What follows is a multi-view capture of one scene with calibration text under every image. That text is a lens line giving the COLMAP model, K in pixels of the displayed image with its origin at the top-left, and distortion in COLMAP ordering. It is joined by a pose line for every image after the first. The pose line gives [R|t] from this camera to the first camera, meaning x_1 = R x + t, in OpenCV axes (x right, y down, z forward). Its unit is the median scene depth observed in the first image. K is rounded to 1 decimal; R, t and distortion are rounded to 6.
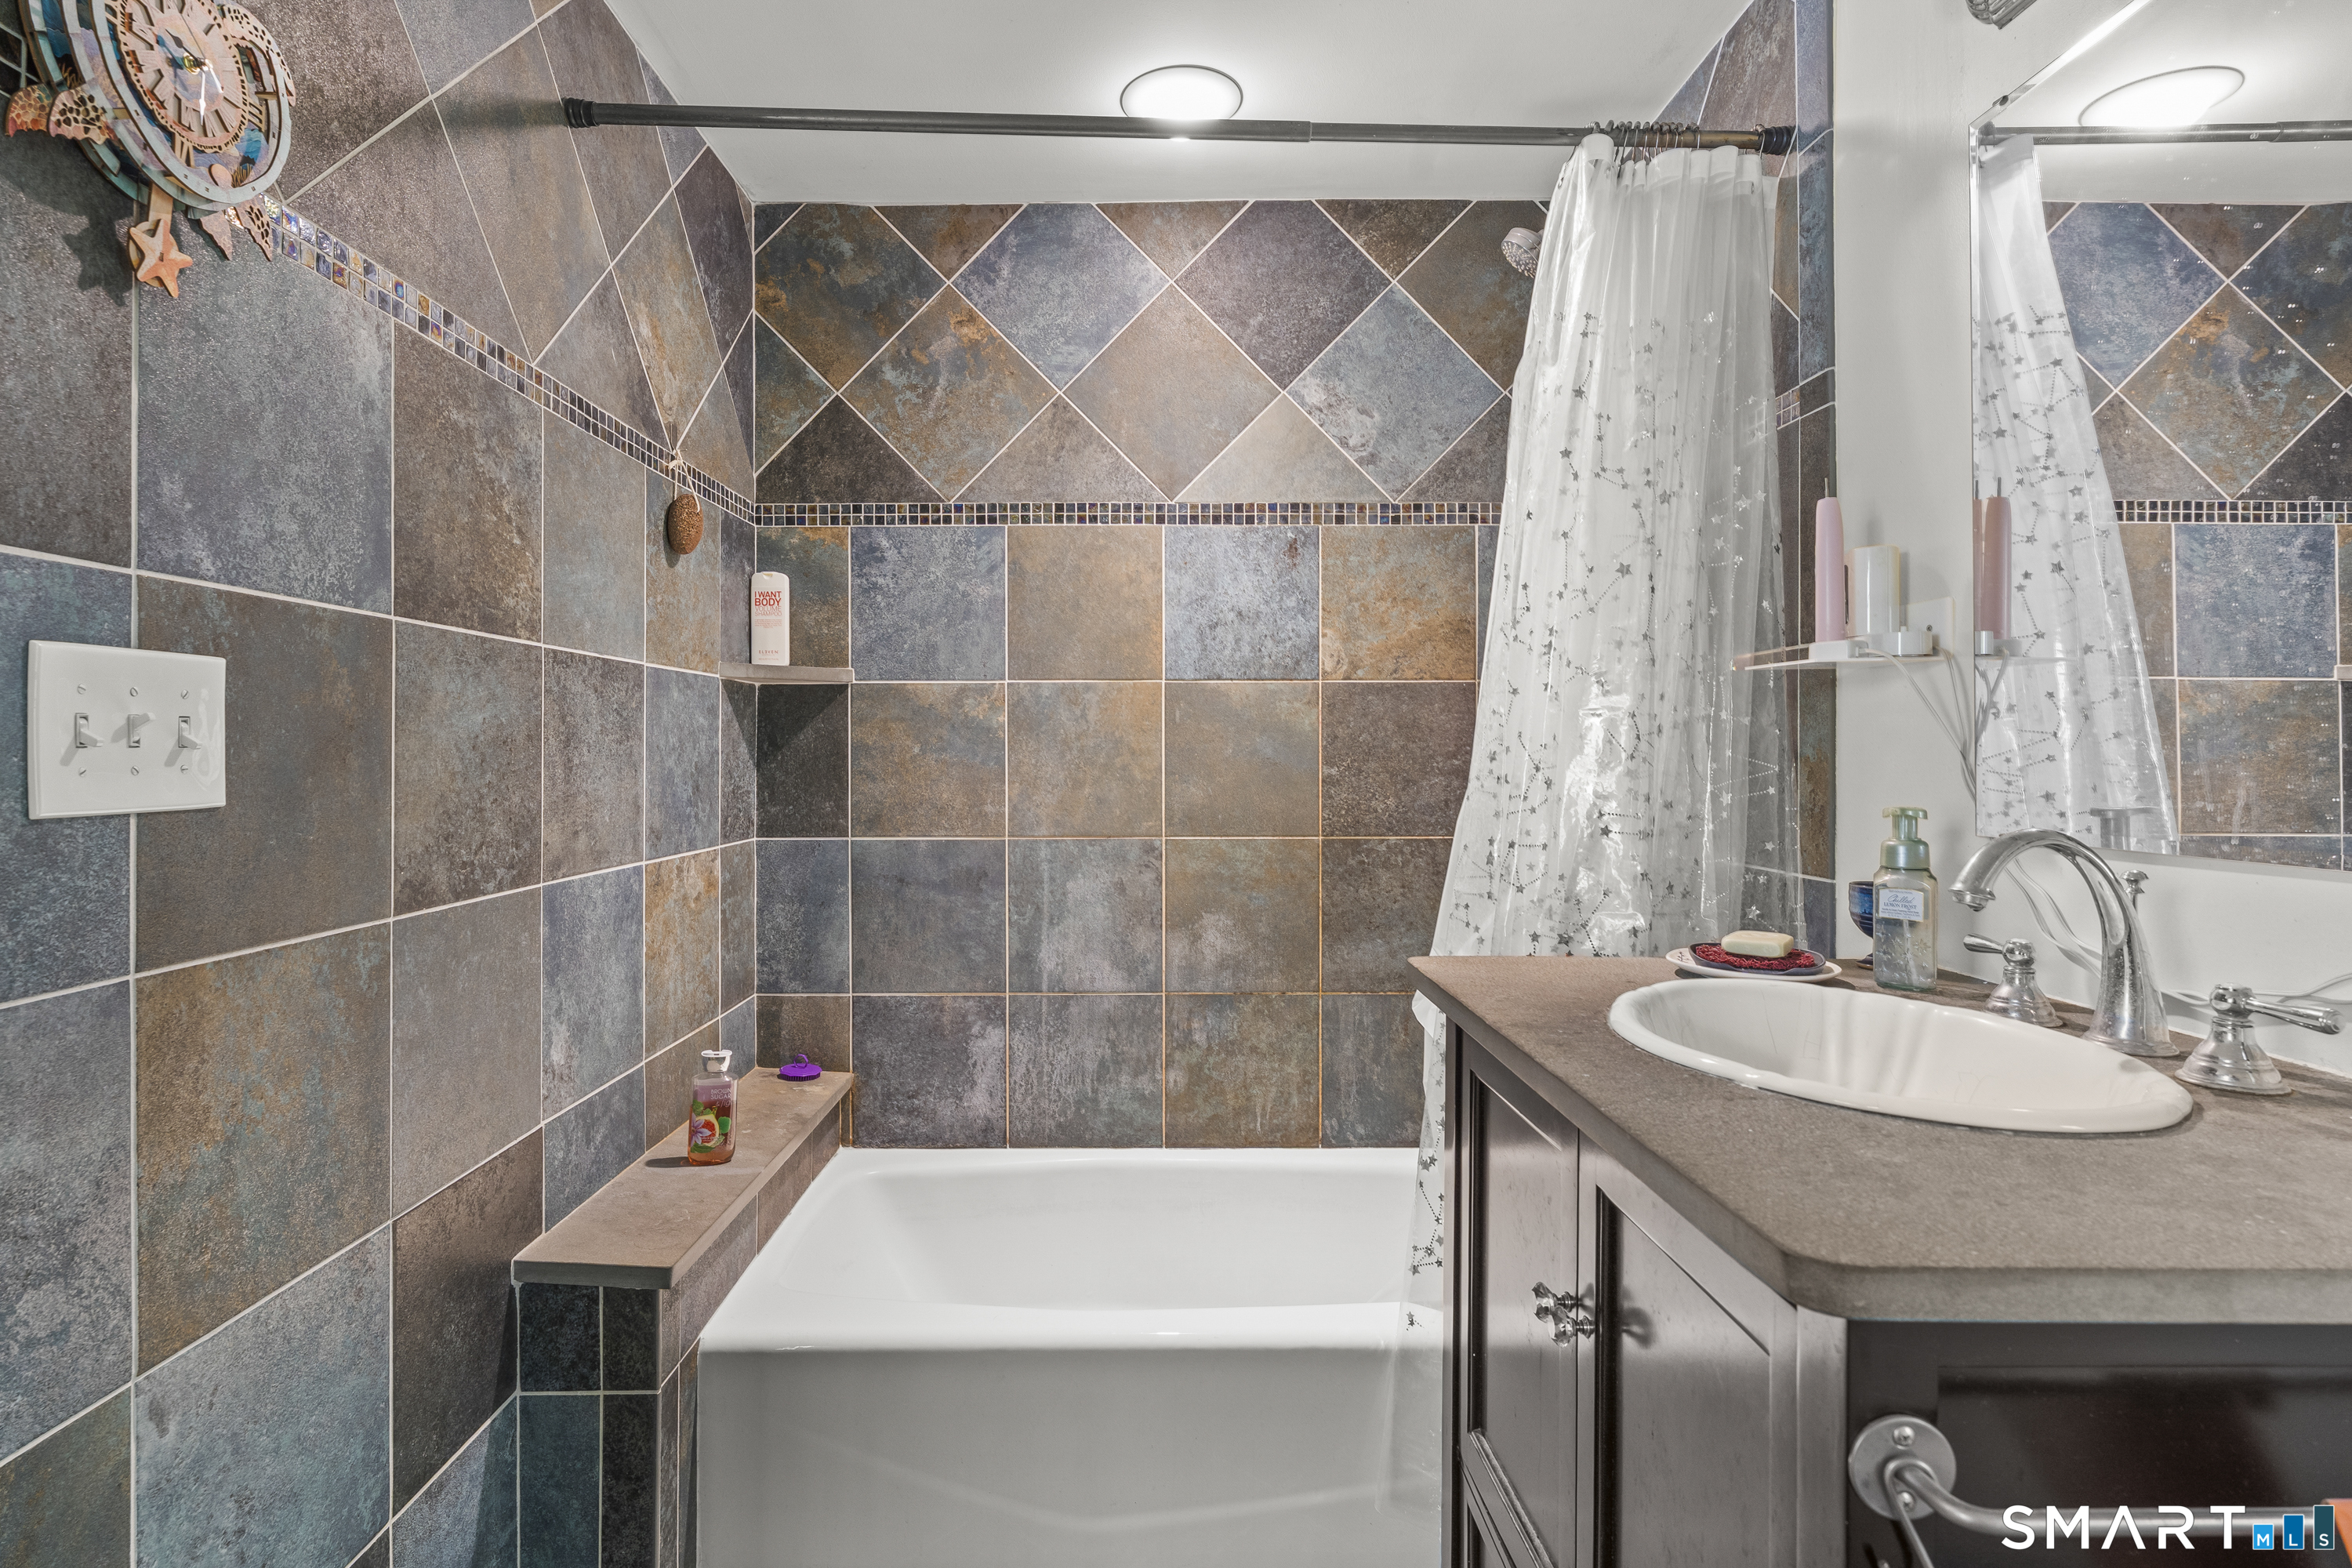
lens RADIAL K [[1180.8, 0, 1119.2], [0, 1180.8, 750.7], [0, 0, 1]] dist [-0.001909, 0.000056]
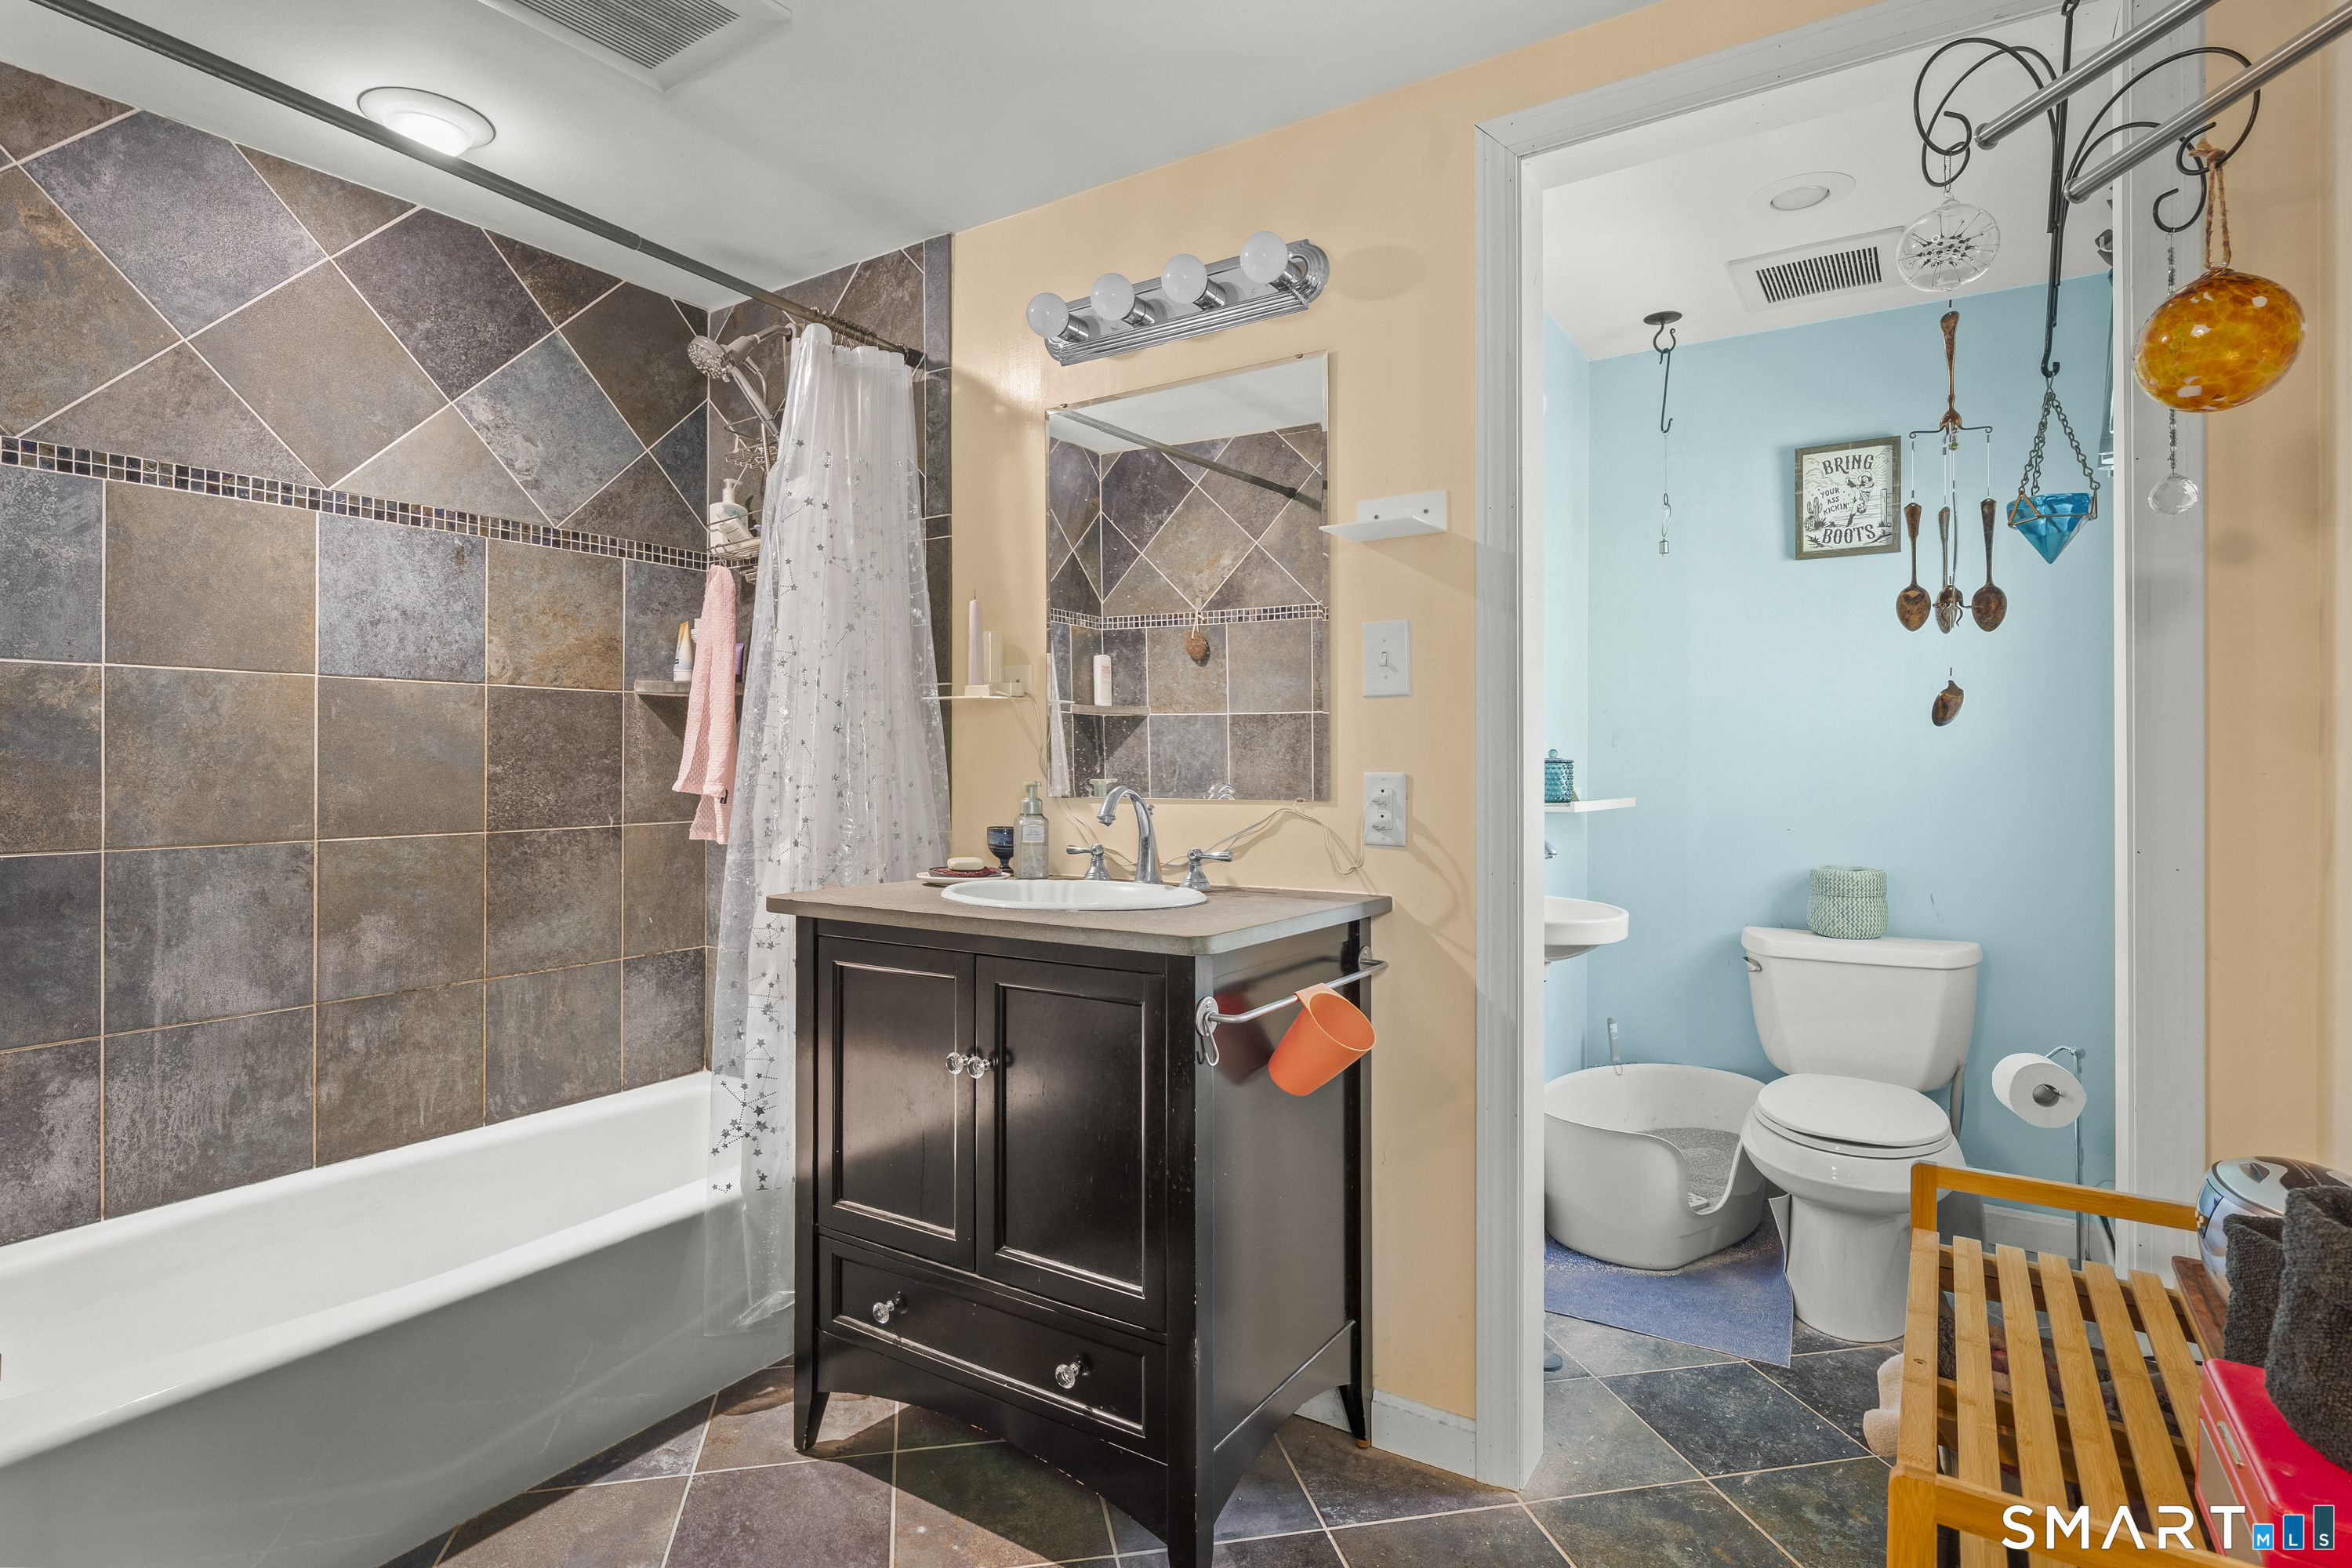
lens RADIAL K [[1202.8, 0, 1146.9], [0, 1202.8, 756.8], [0, 0, 1]] dist [-0.007772, 0.008534]
pose [[0.559487, 0.004306, 0.828828, -0.395708], [-0.002559, 0.999991, -0.003467, 0.008249], [-0.828835, -0.000181, 0.559493, -0.095182]]
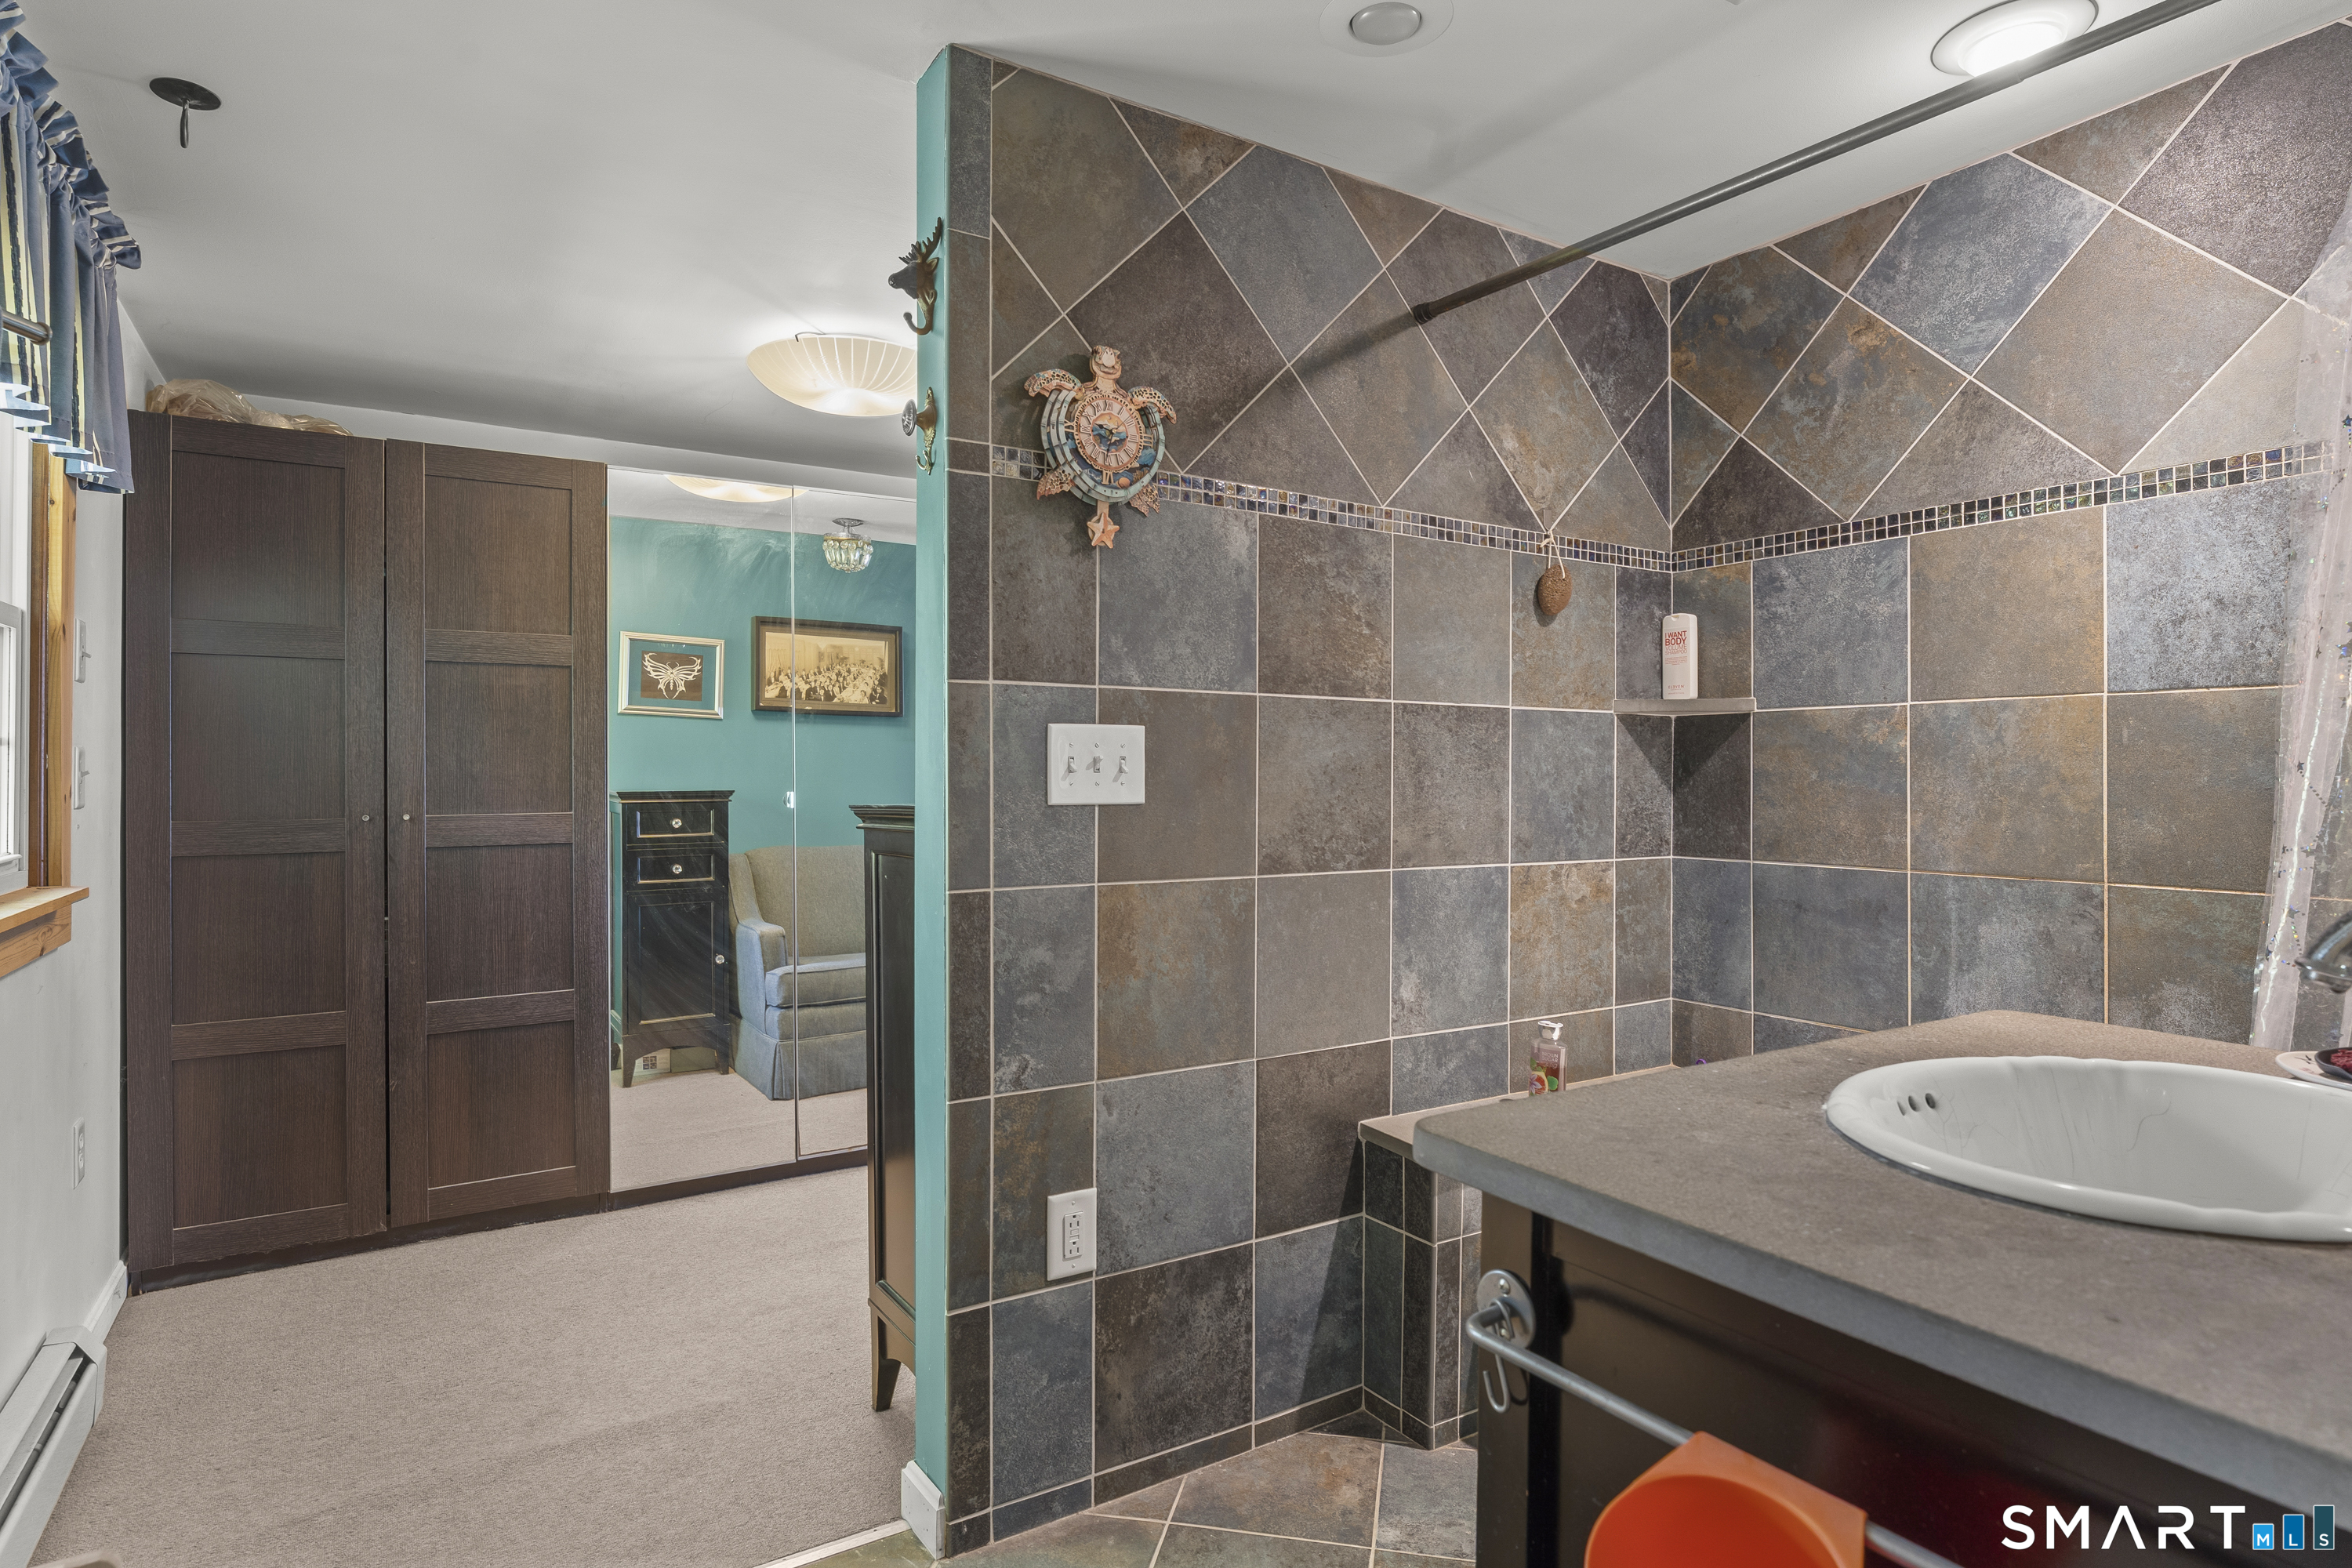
lens RADIAL K [[1180.8, 0, 1116.9], [0, 1180.8, 773.9], [0, 0, 1]] dist [-0.001909, 0.000056]
pose [[0.524583, 0.001689, -0.851358, 0.378813], [-0.004378, 0.999990, -0.000714, 0.000559], [0.851348, 0.004102, 0.524585, -0.018977]]
